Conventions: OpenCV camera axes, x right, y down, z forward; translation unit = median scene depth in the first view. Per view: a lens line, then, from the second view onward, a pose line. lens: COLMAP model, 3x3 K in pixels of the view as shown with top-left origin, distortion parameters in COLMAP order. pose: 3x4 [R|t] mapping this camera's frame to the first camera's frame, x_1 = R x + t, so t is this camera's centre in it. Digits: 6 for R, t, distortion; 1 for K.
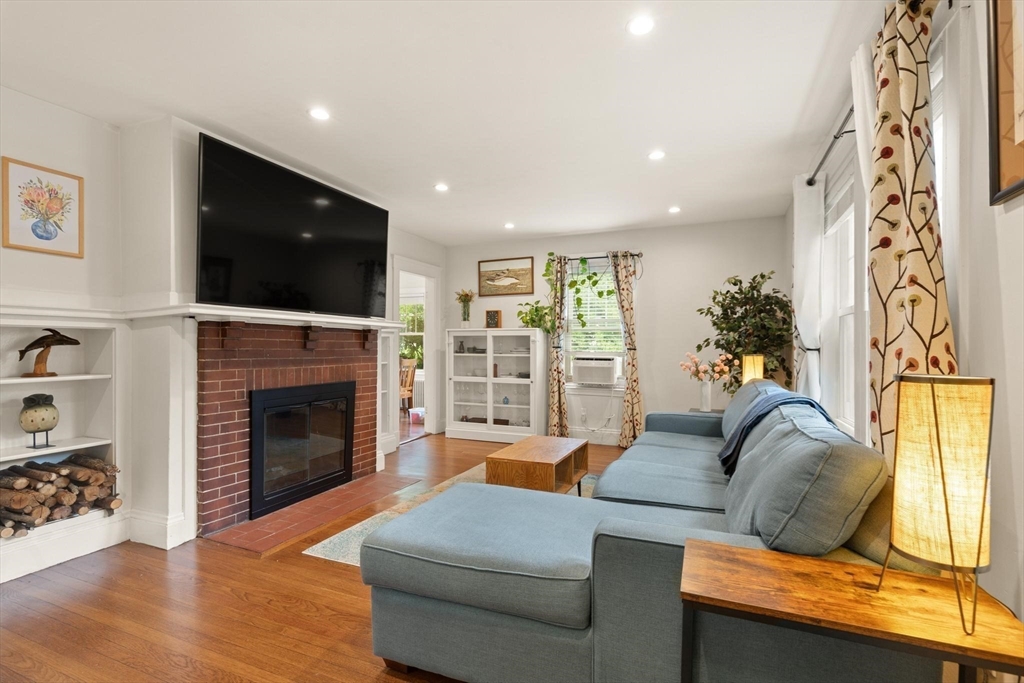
lens RADIAL K [[453.5, 0, 514.3], [0, 453.5, 339.9], [0, 0, 1]] dist [0.009933, -0.000732]
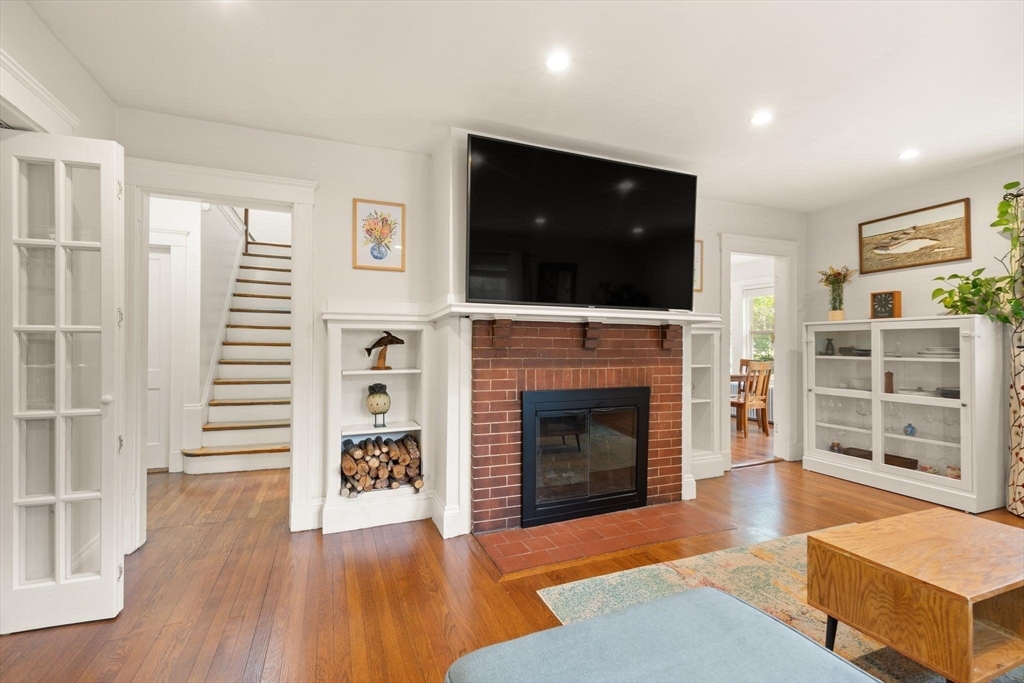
lens RADIAL K [[453.5, 0, 514.3], [0, 453.5, 339.9], [0, 0, 1]] dist [0.009933, -0.000732]
pose [[0.714027, -0.010709, -0.700036, 0.075439], [0.010047, 0.999937, -0.005049, 0.007593], [0.700046, -0.003429, 0.714090, 0.302101]]
